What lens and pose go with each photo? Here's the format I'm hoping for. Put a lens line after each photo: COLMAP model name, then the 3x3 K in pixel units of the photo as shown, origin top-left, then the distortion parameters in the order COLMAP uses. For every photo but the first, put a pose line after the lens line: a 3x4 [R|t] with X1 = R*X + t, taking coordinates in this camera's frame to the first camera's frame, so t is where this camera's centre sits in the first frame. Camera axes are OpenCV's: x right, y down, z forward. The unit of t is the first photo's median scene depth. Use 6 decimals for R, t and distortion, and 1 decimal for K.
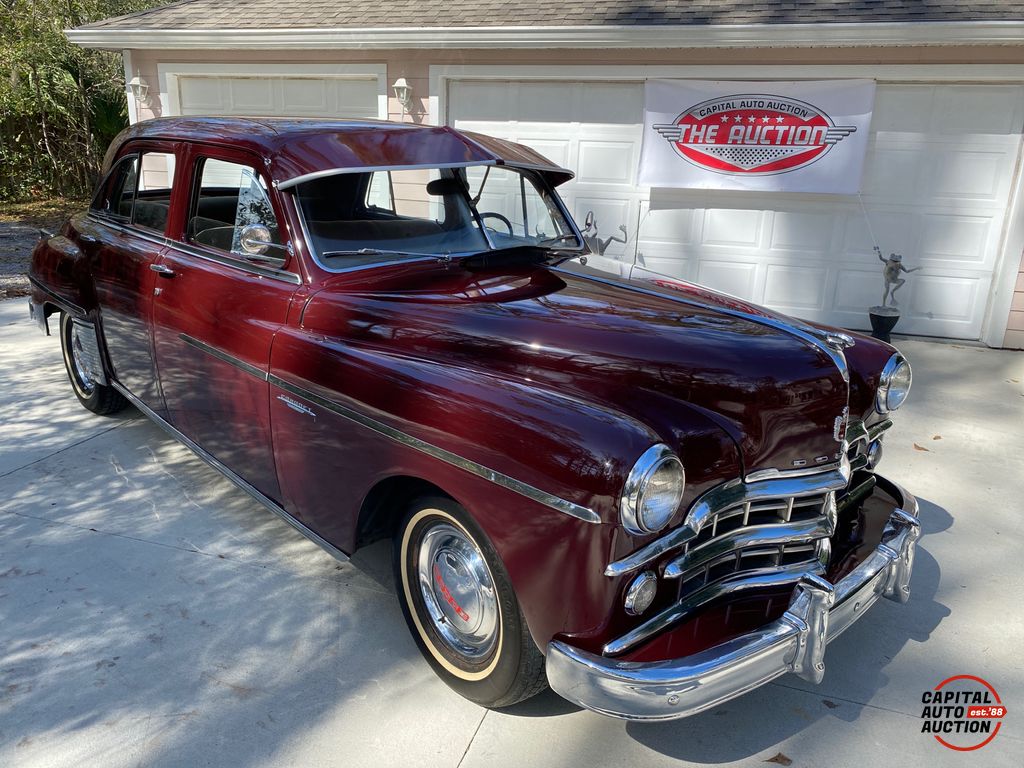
lens RADIAL K [[807.0, 0, 507.8], [0, 807.0, 384.3], [0, 0, 1]] dist [0.011467, 0.002283]
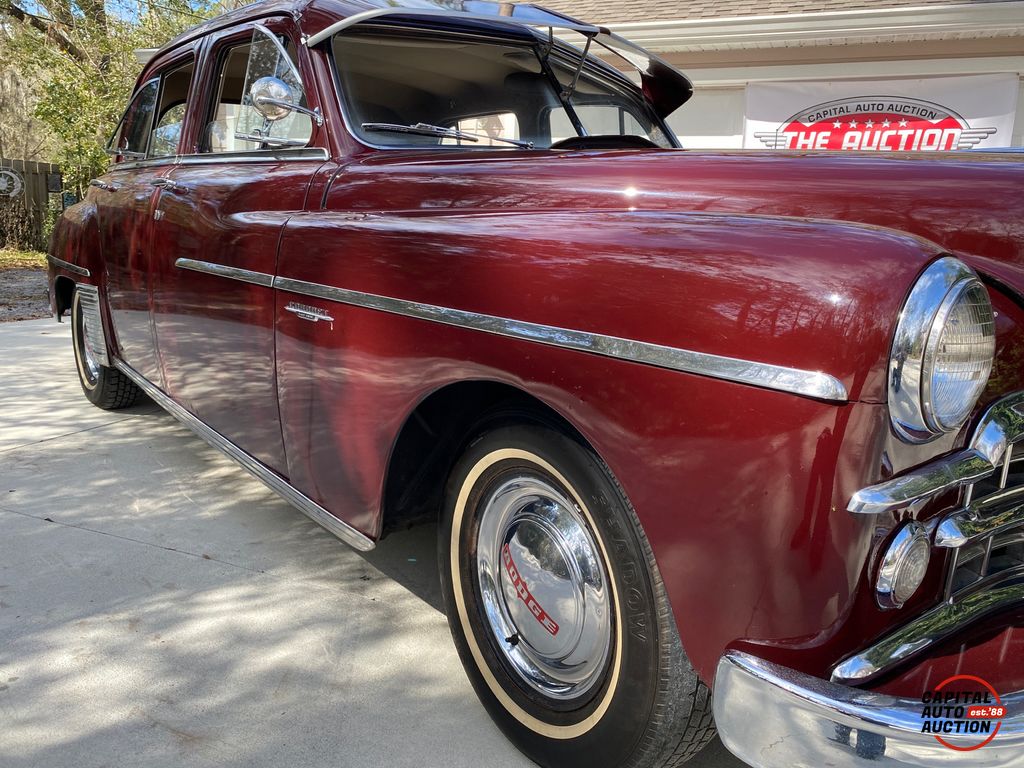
lens RADIAL K [[823.9, 0, 516.0], [0, 823.9, 367.7], [0, 0, 1]] dist [0.008440, 0.009953]
pose [[0.997164, 0.020893, -0.072297, -0.017115], [-0.029115, 0.992983, -0.114617, 0.072043], [0.069395, 0.116397, 0.990776, 0.158139]]
